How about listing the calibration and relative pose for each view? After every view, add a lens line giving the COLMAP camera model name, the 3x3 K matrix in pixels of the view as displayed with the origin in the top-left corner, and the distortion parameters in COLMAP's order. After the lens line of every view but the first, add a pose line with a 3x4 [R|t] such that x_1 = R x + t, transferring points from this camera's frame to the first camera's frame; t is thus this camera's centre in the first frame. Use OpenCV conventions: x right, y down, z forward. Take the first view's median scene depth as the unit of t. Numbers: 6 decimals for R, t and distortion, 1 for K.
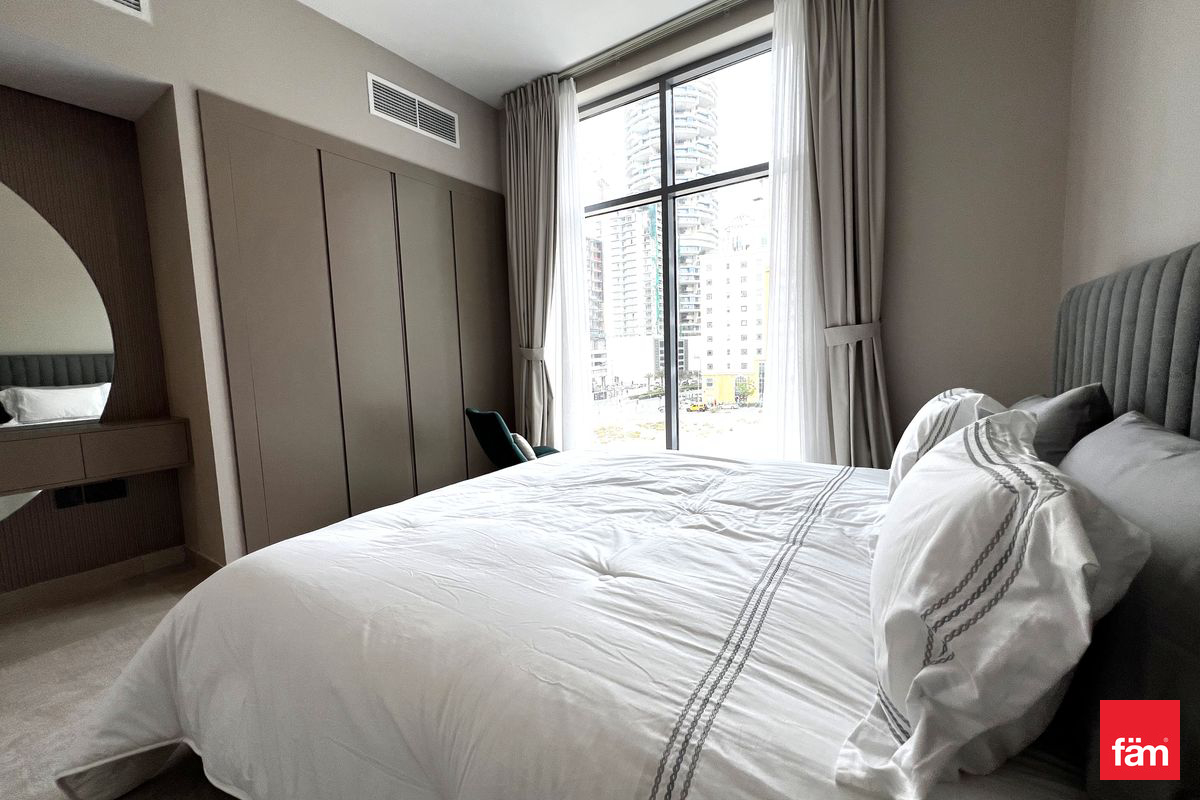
lens RADIAL K [[479.9, 0, 600.0], [0, 479.9, 400.0], [0, 0, 1]] dist [0.000830, 0.000212]
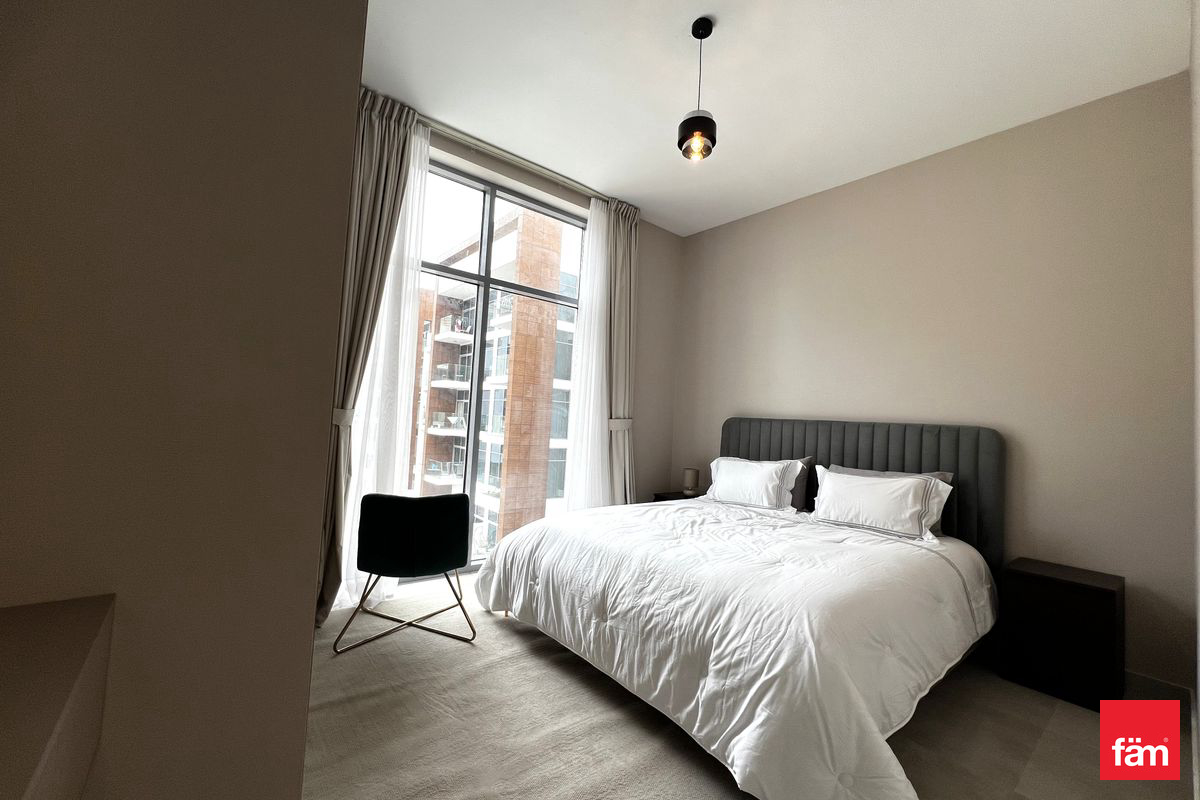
lens RADIAL K [[479.9, 0, 600.0], [0, 479.9, 400.0], [0, 0, 1]] dist [0.000830, 0.000212]
pose [[0.300488, 0.103496, 0.948154, -0.805170], [0.033623, 0.992328, -0.118974, -0.020049], [-0.953193, 0.067630, 0.294703, 0.444892]]
